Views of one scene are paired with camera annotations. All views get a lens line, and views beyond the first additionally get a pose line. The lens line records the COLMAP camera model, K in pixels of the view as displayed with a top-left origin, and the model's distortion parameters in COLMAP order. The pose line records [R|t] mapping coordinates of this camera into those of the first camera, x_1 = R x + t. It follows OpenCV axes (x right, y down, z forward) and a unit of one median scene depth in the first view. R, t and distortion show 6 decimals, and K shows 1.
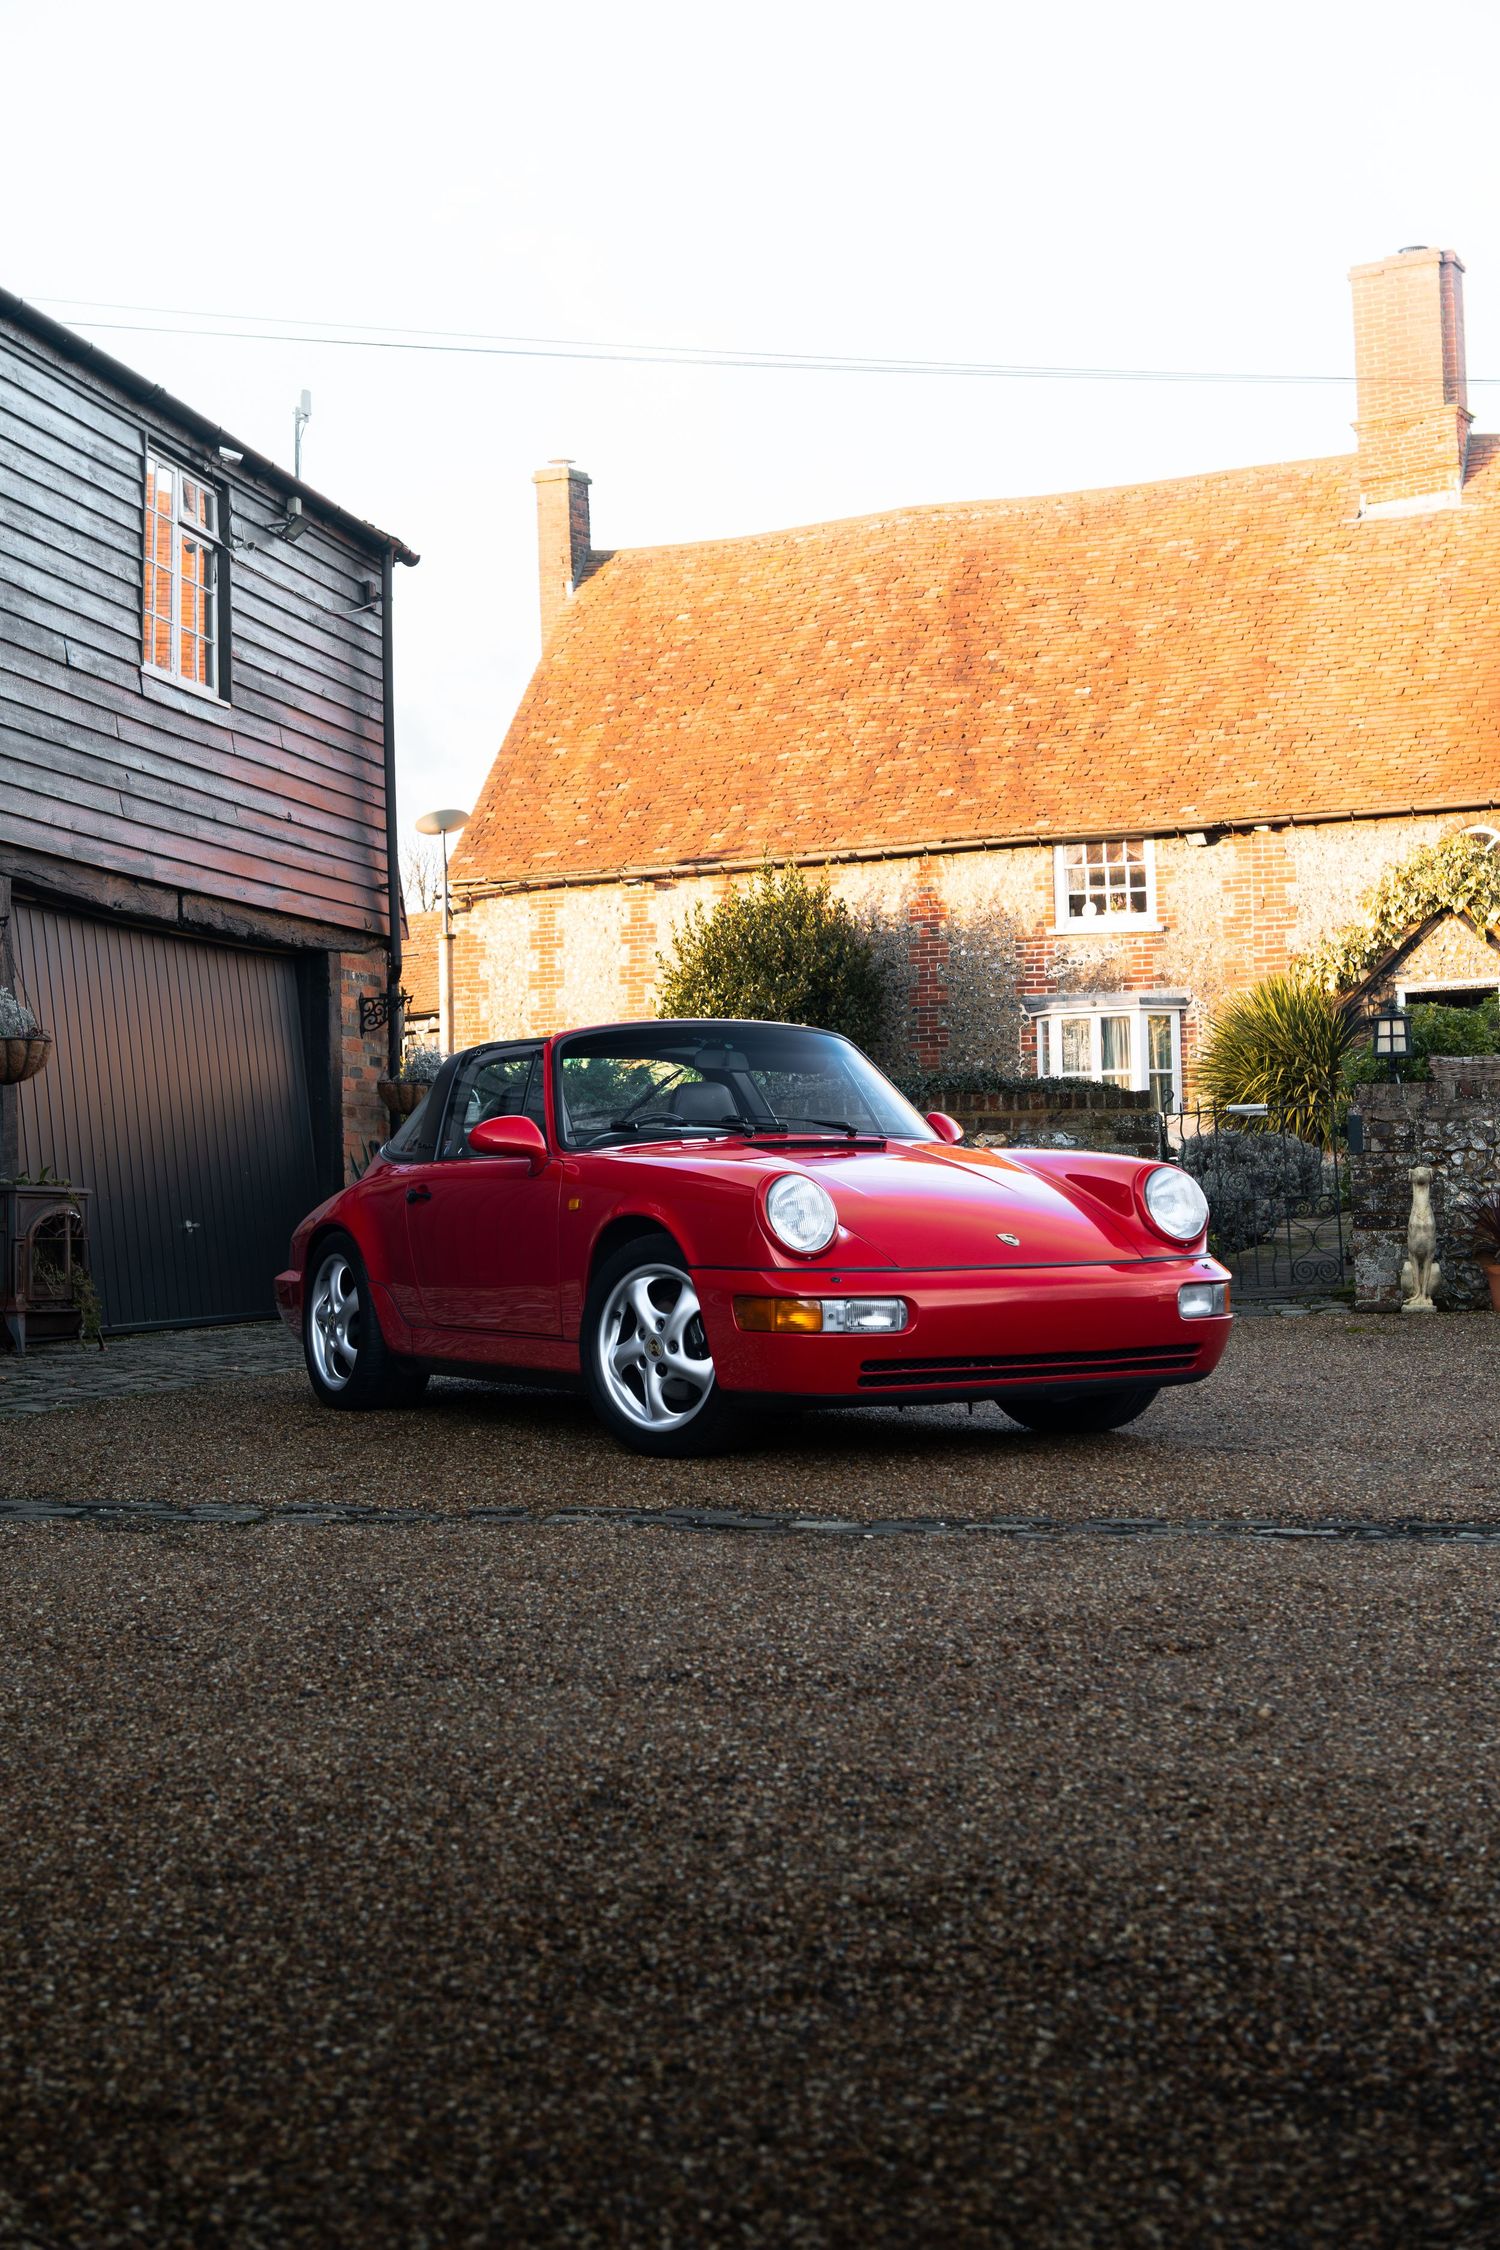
lens RADIAL K [[3228.7, 0, 741.3], [0, 3228.7, 1136.4], [0, 0, 1]] dist [0.005374, 0.053003]
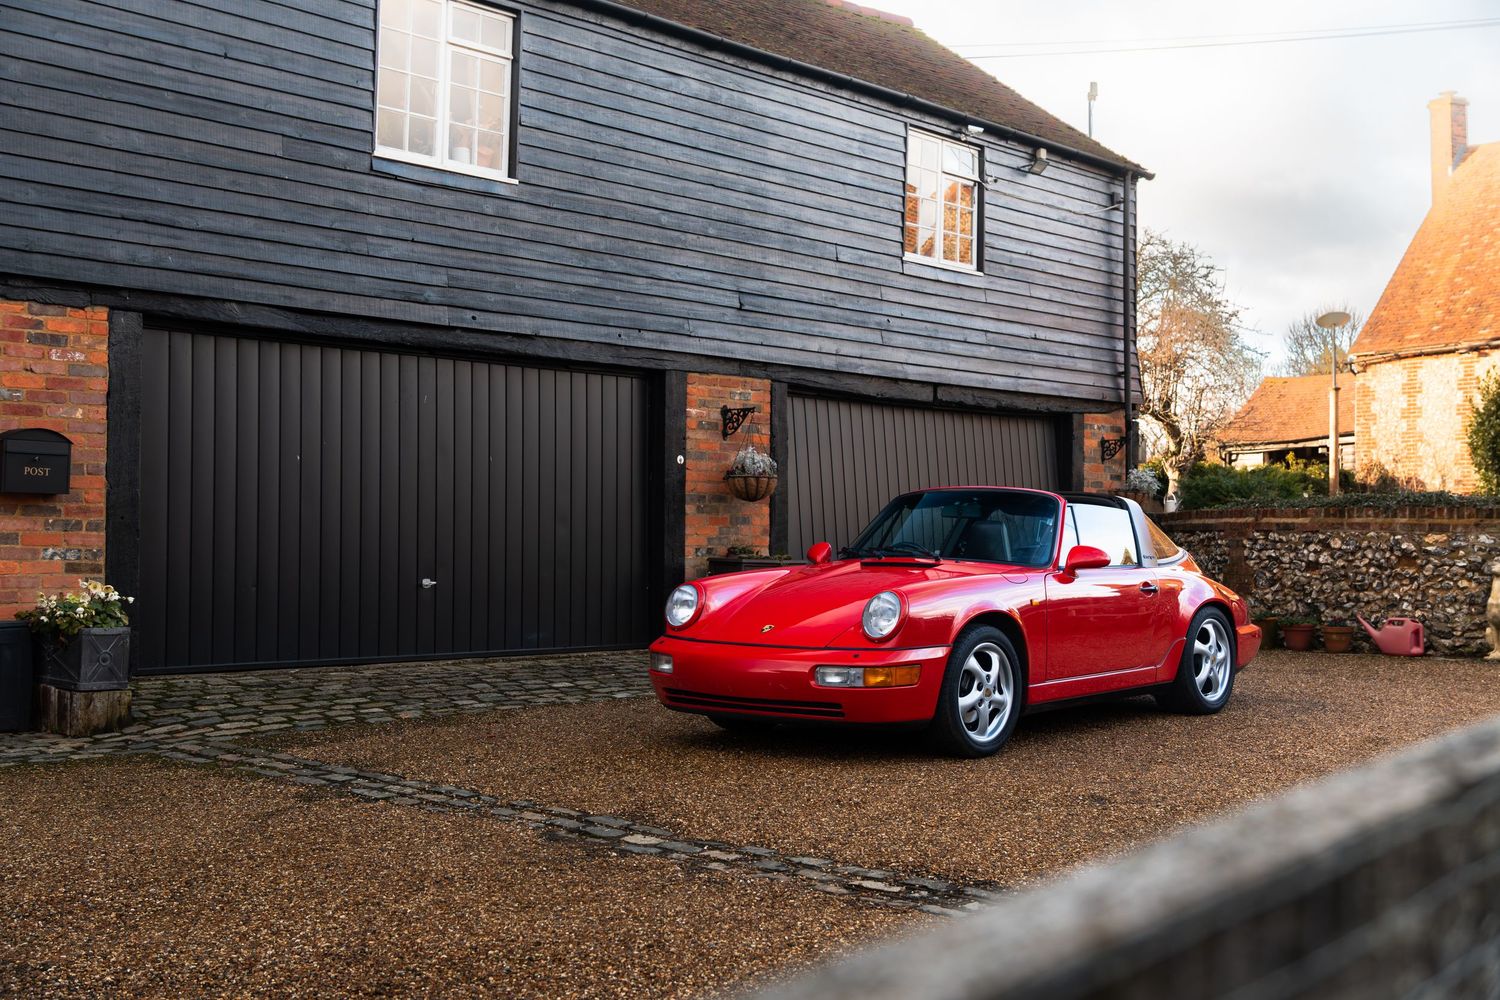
lens RADIAL K [[1752.1, 0, 750.0], [0, 1752.1, 500.0], [0, 0, 1]] dist [-0.012904, 0.057120]
pose [[0.860857, 0.013596, -0.508666, 0.122625], [-0.009457, 0.999898, 0.010722, -0.012687], [0.508760, -0.004420, 0.860897, 0.076751]]
